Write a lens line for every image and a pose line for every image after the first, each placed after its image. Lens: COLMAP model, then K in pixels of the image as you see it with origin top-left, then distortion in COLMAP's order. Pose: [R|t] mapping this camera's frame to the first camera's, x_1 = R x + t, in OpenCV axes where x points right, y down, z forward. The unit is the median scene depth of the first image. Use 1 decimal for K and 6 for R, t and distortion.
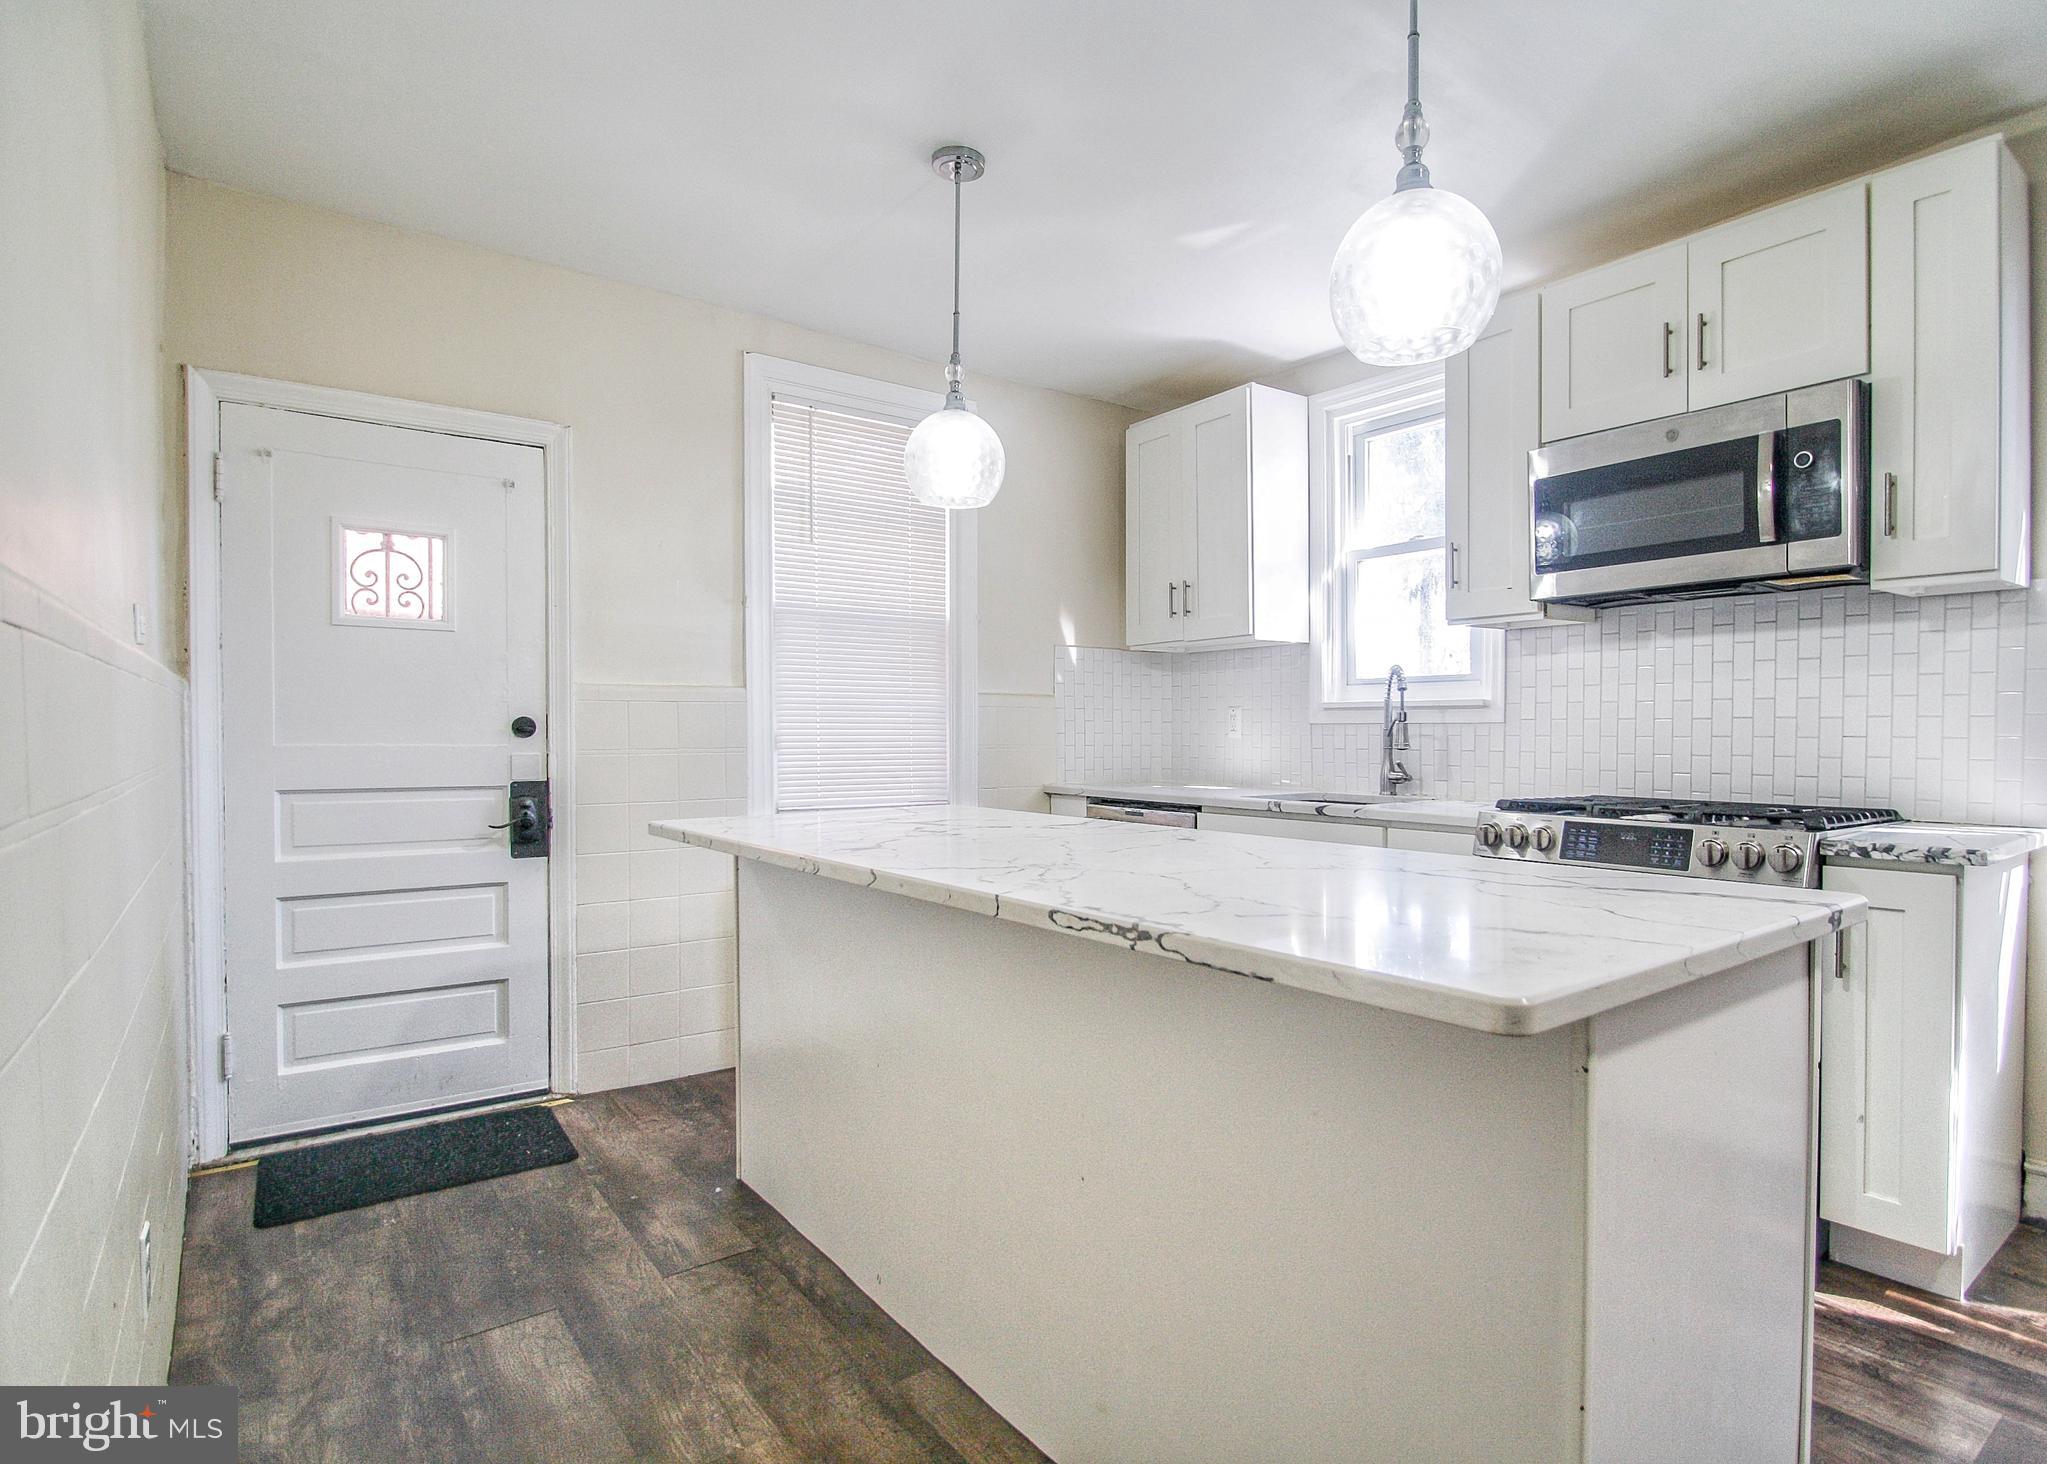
lens RADIAL K [[1010.1, 0, 1023.5], [0, 1010.1, 732.0], [0, 0, 1]] dist [0.014991, -0.017957]
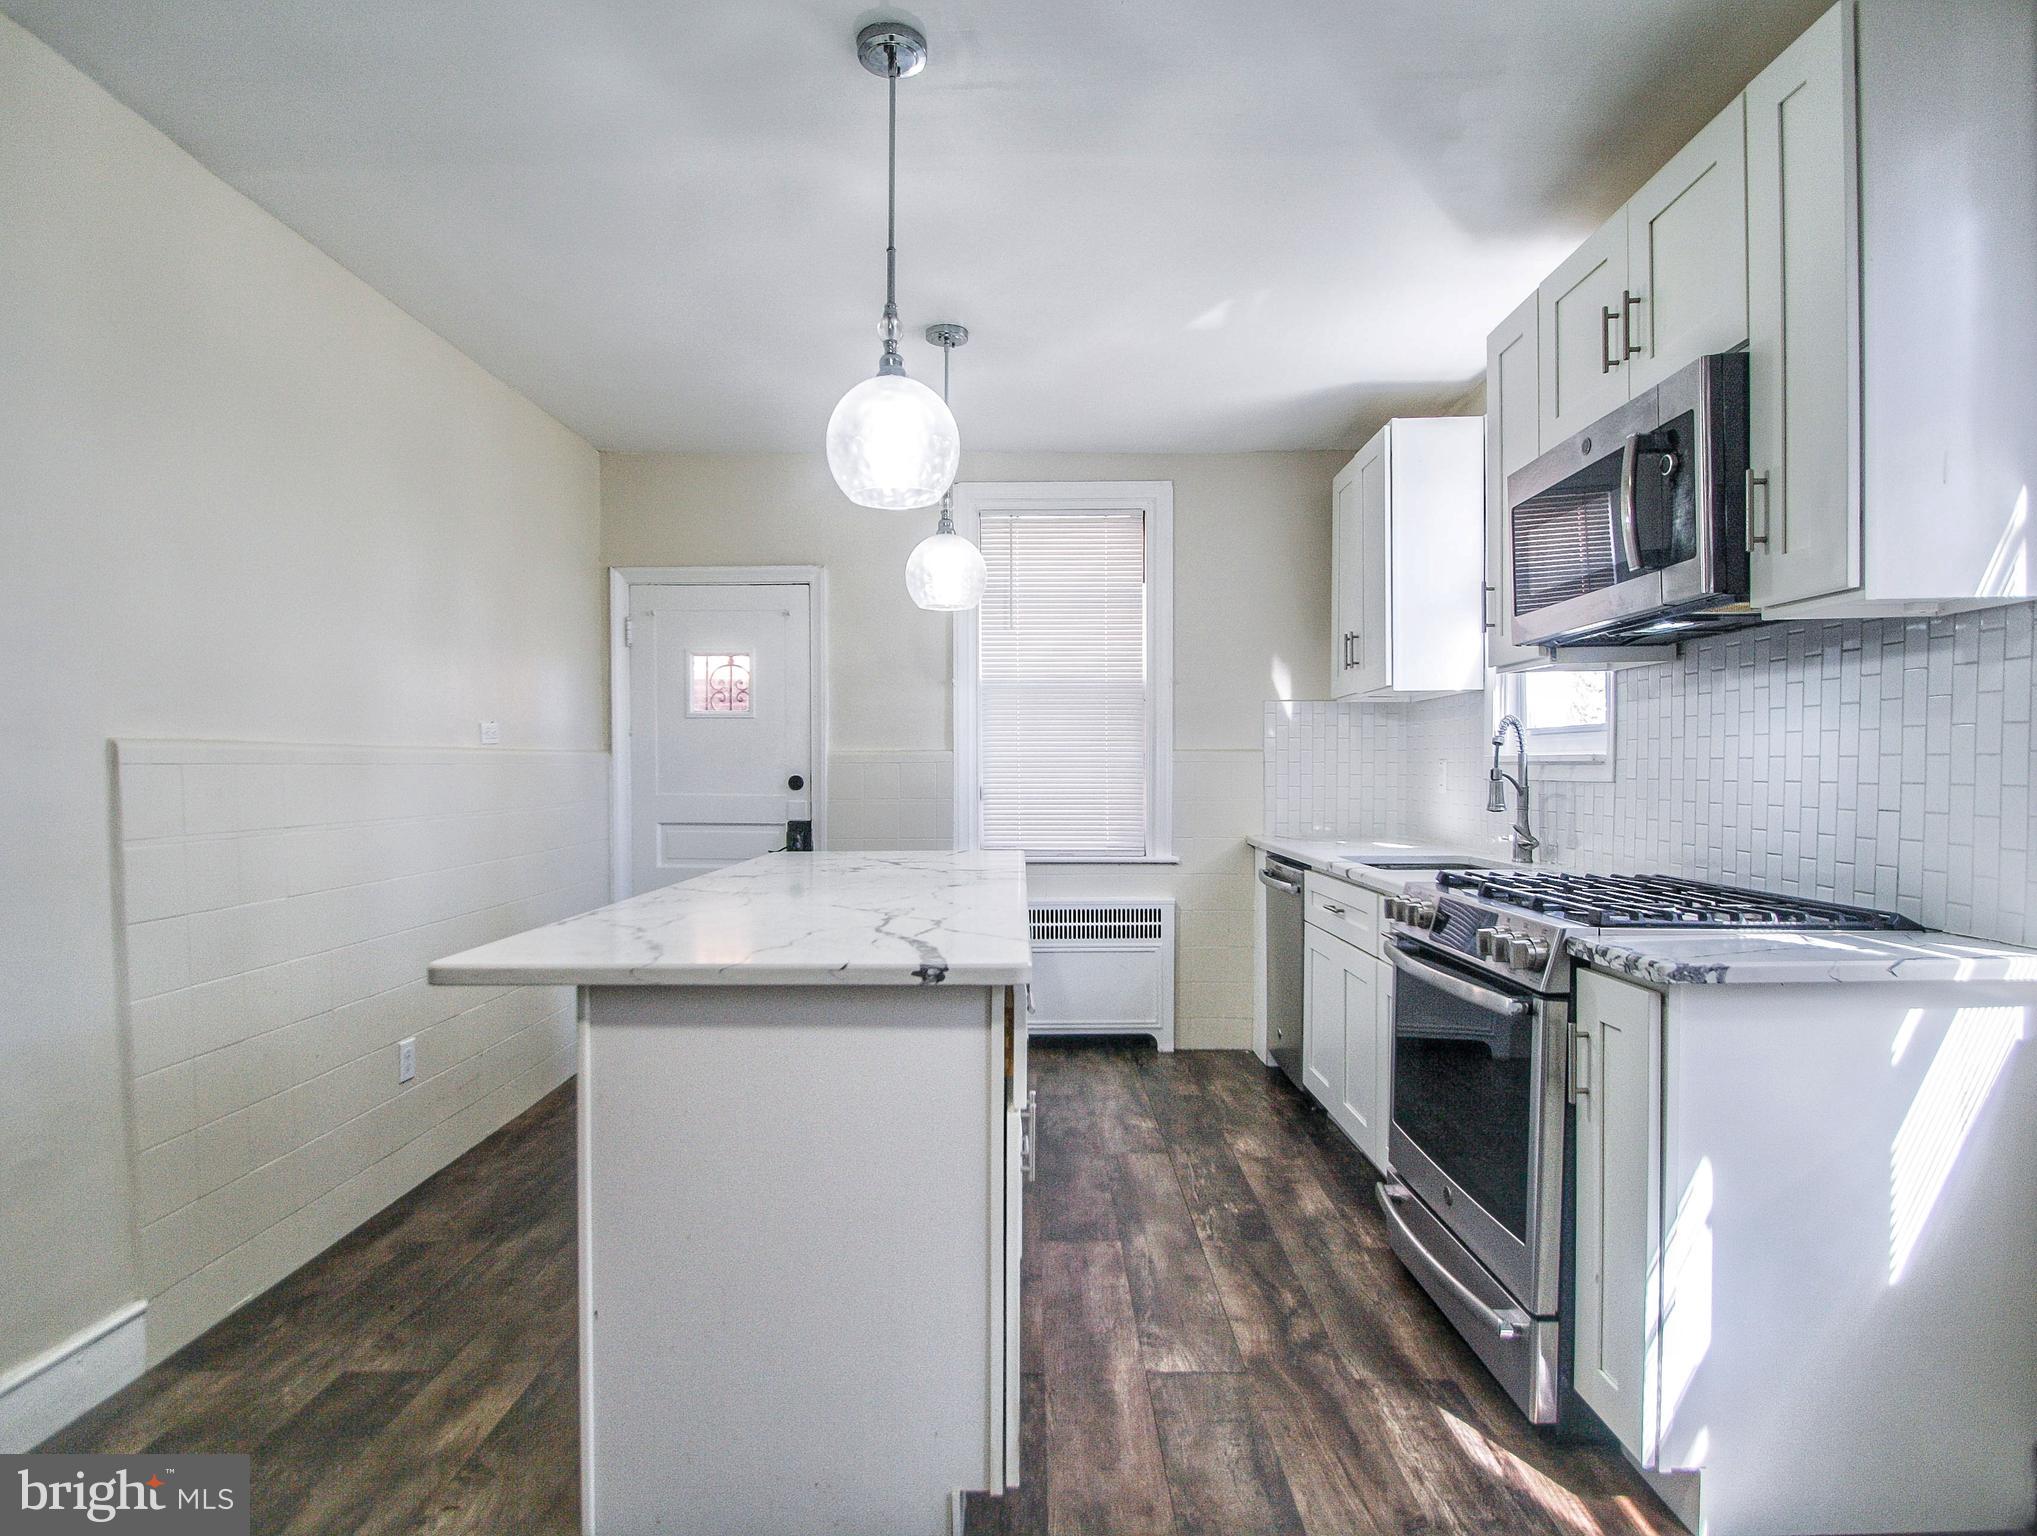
lens RADIAL K [[1037.8, 0, 1018.5], [0, 1037.8, 768.0], [0, 0, 1]] dist [-0.000875, -0.000976]
pose [[0.796804, -0.002834, -0.604231, 0.730028], [0.000627, 0.999992, -0.003862, -0.022913], [0.604237, 0.002698, 0.796800, 0.033056]]
